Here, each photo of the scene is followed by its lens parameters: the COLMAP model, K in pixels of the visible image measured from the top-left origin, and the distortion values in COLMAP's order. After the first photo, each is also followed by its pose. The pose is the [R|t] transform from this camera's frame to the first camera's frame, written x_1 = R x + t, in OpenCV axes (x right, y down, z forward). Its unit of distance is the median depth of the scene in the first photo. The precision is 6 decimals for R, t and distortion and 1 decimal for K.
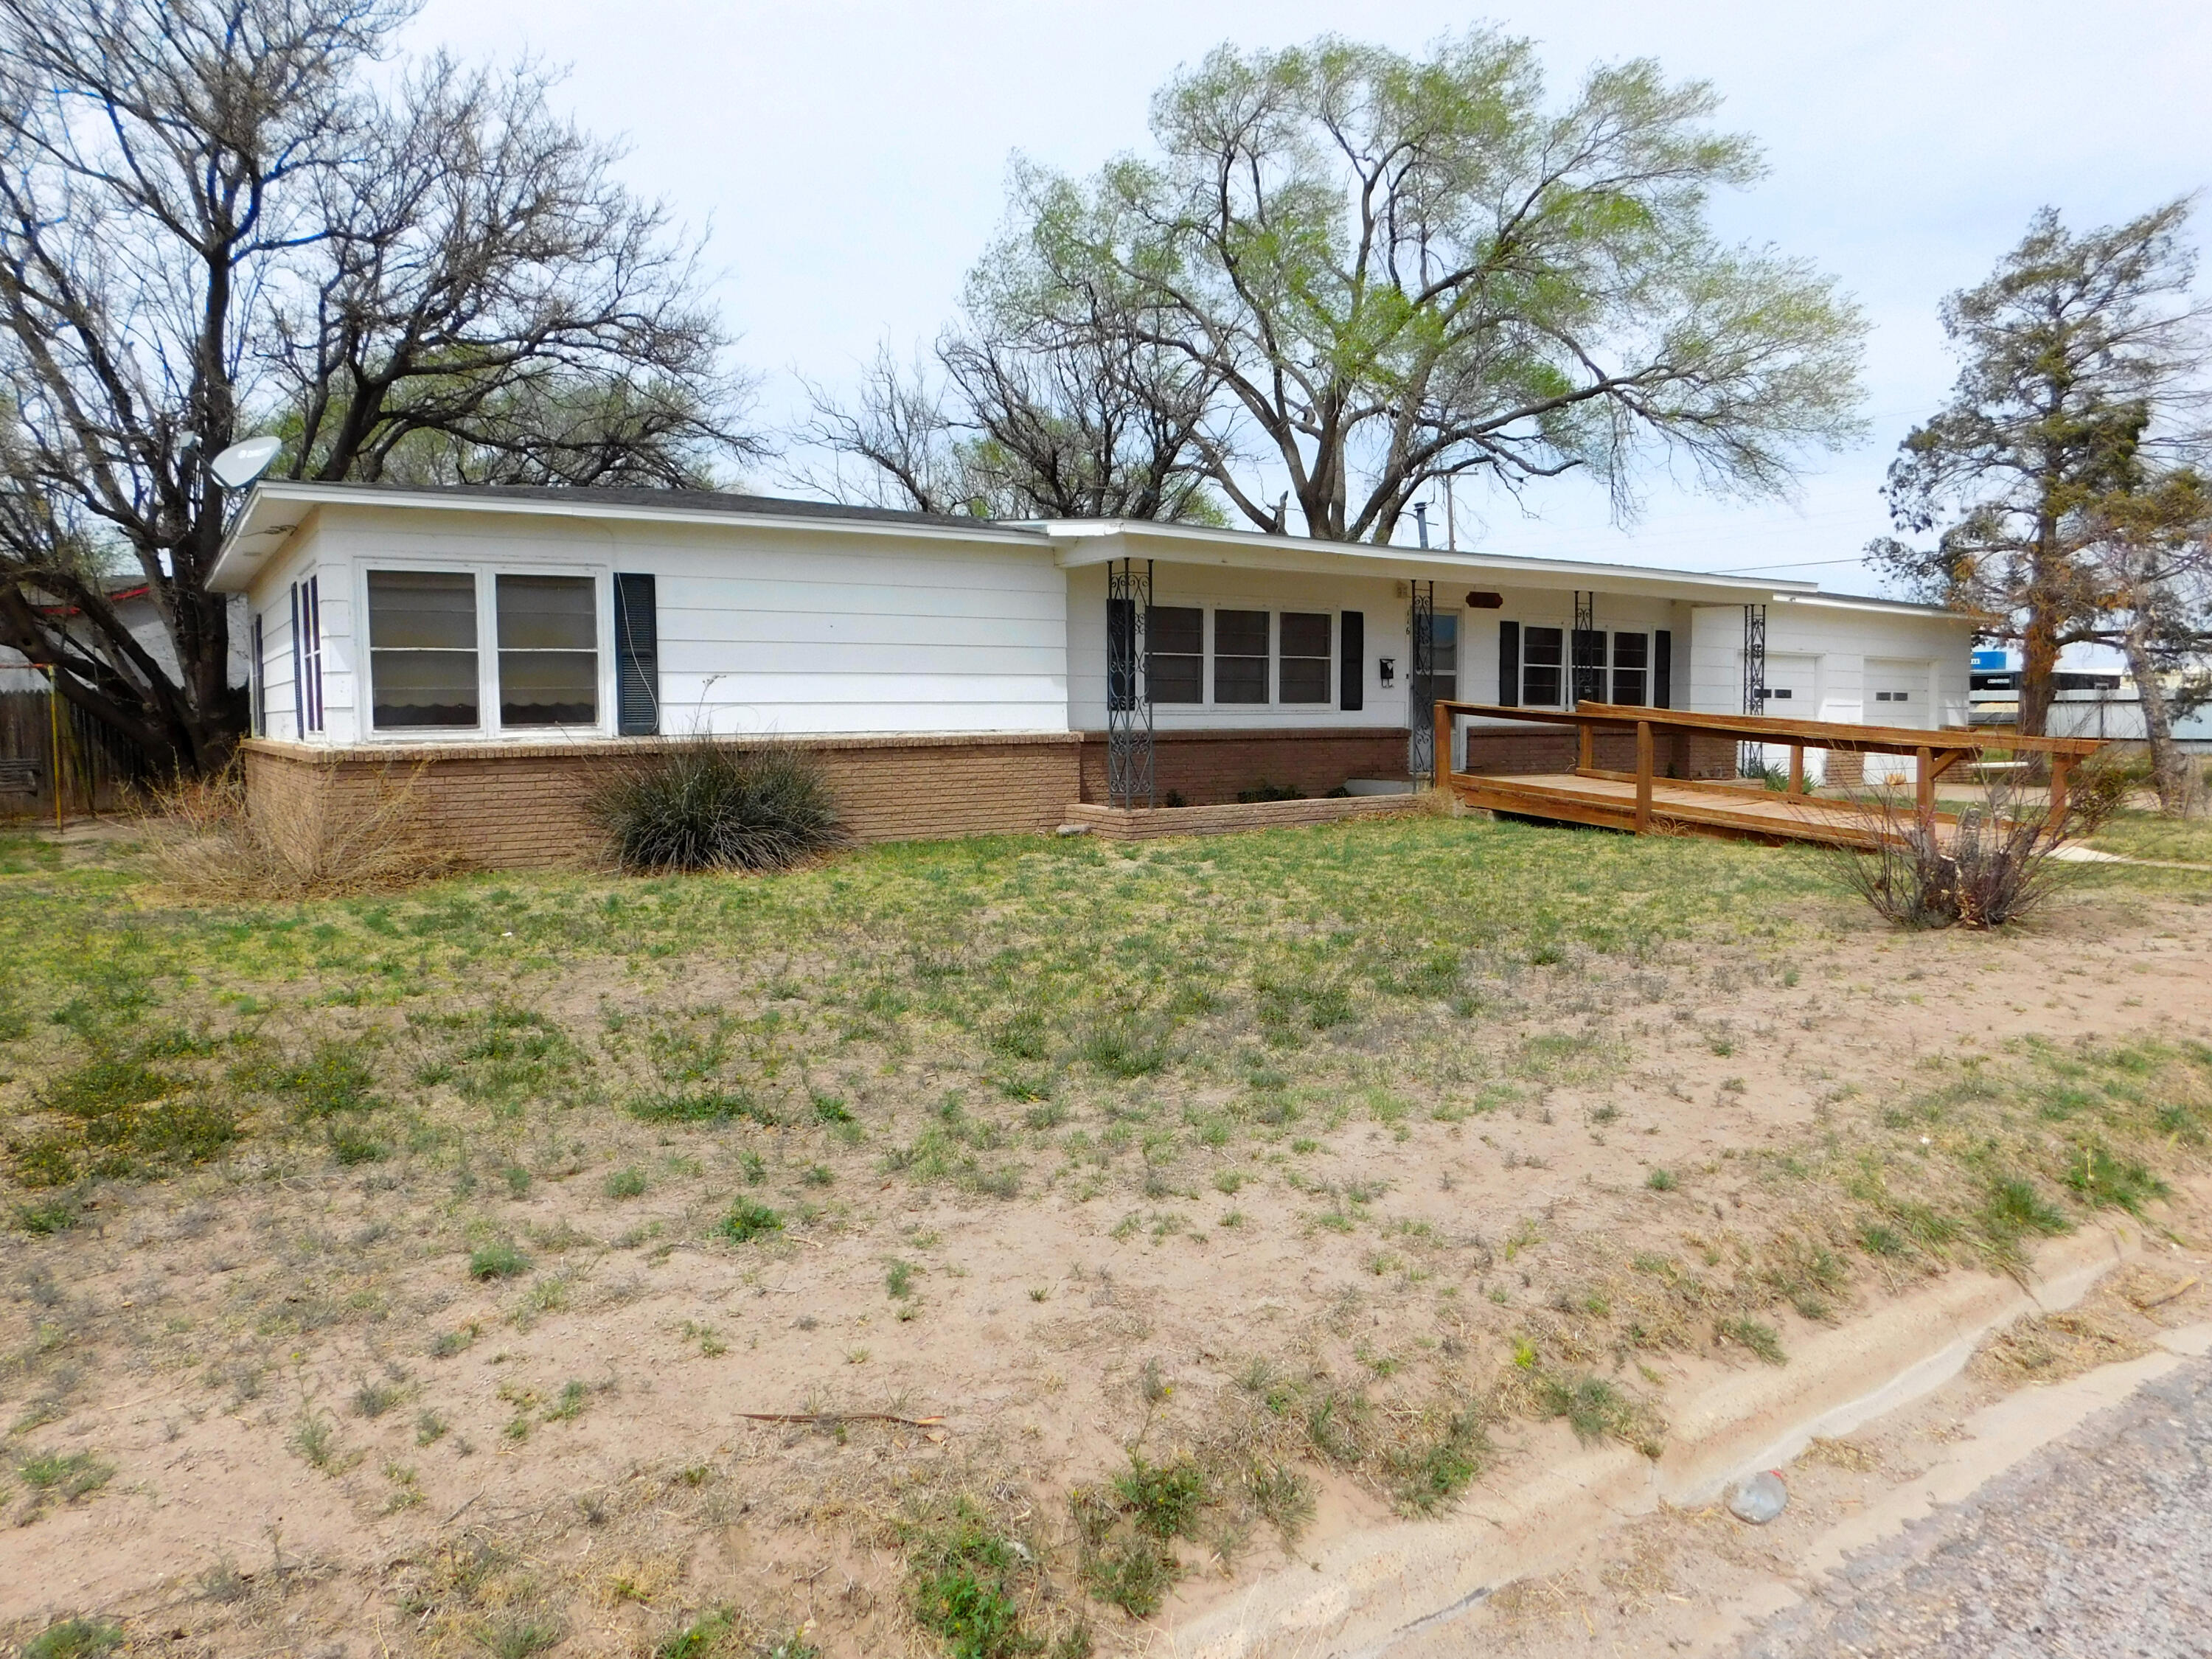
lens RADIAL K [[1445.0, 0, 1106.0], [0, 1445.0, 829.5], [0, 0, 1]] dist [-0.045036, 0.033779]
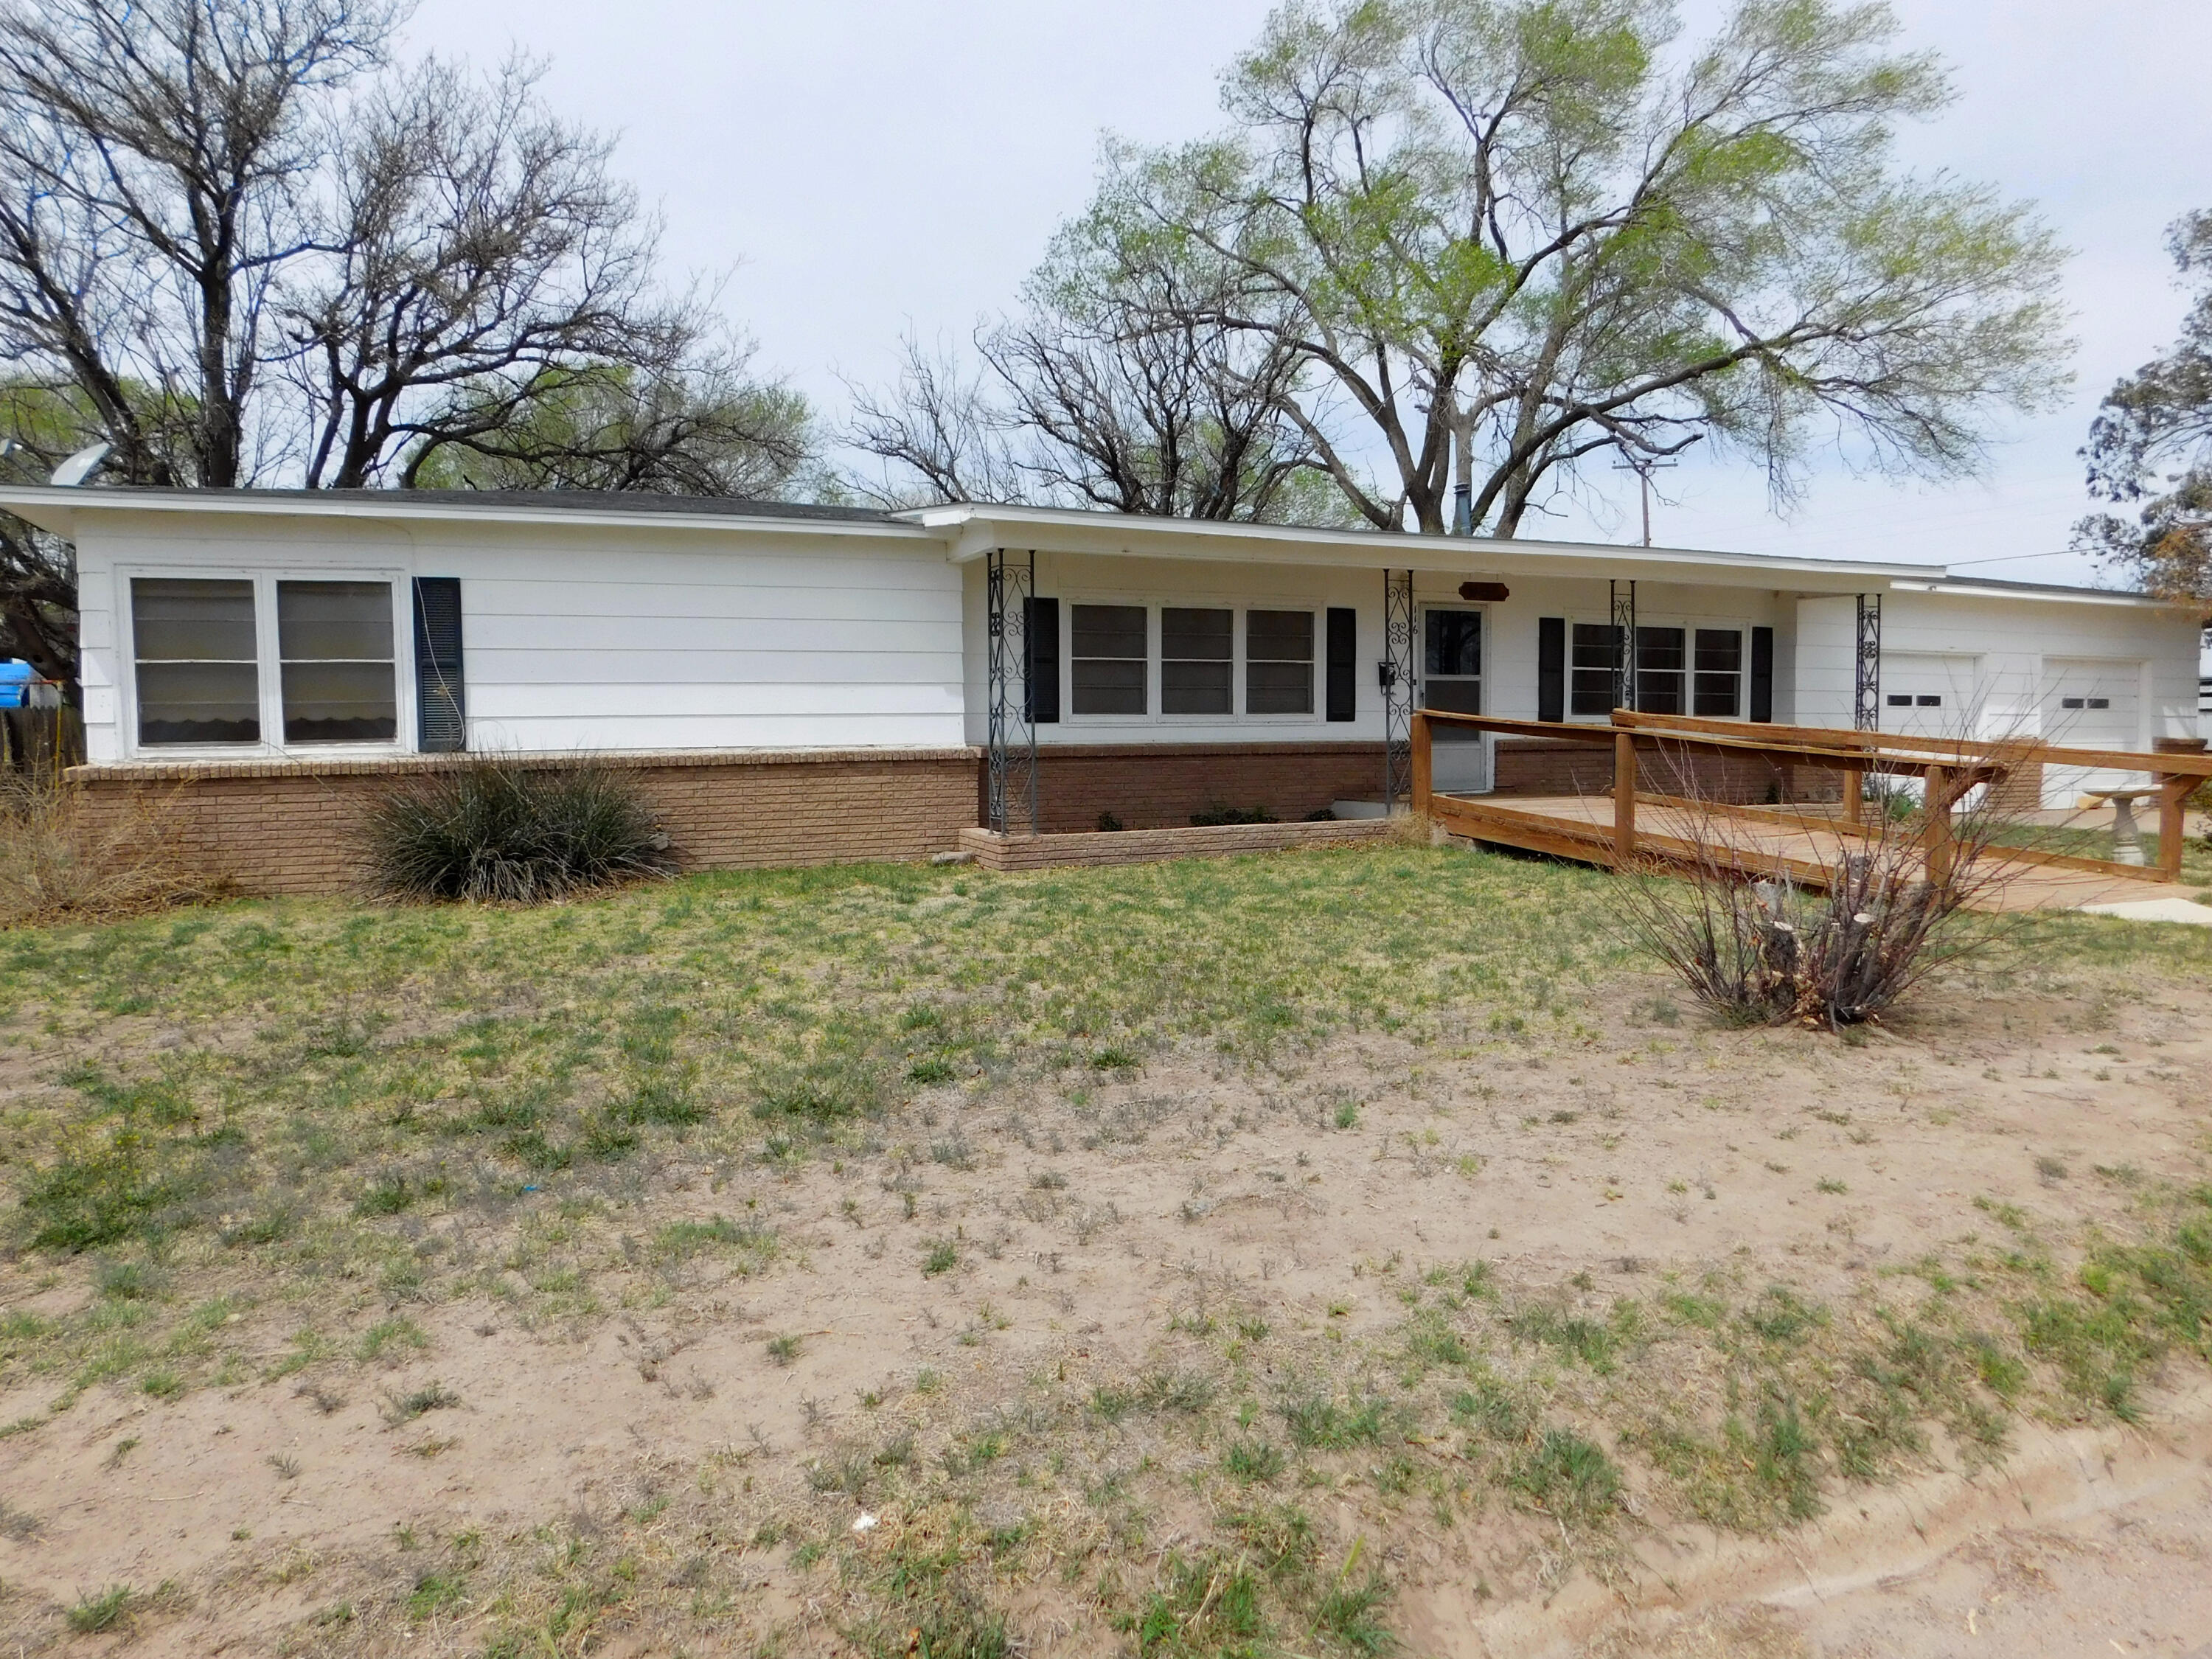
lens RADIAL K [[1497.1, 0, 1000.2], [0, 1497.1, 824.6], [0, 0, 1]] dist [-0.051827, 0.045296]
pose [[0.985770, 0.008278, -0.167894, 0.120654], [-0.010544, 0.999865, -0.012607, -0.006669], [0.167767, 0.014198, 0.985724, 0.075405]]
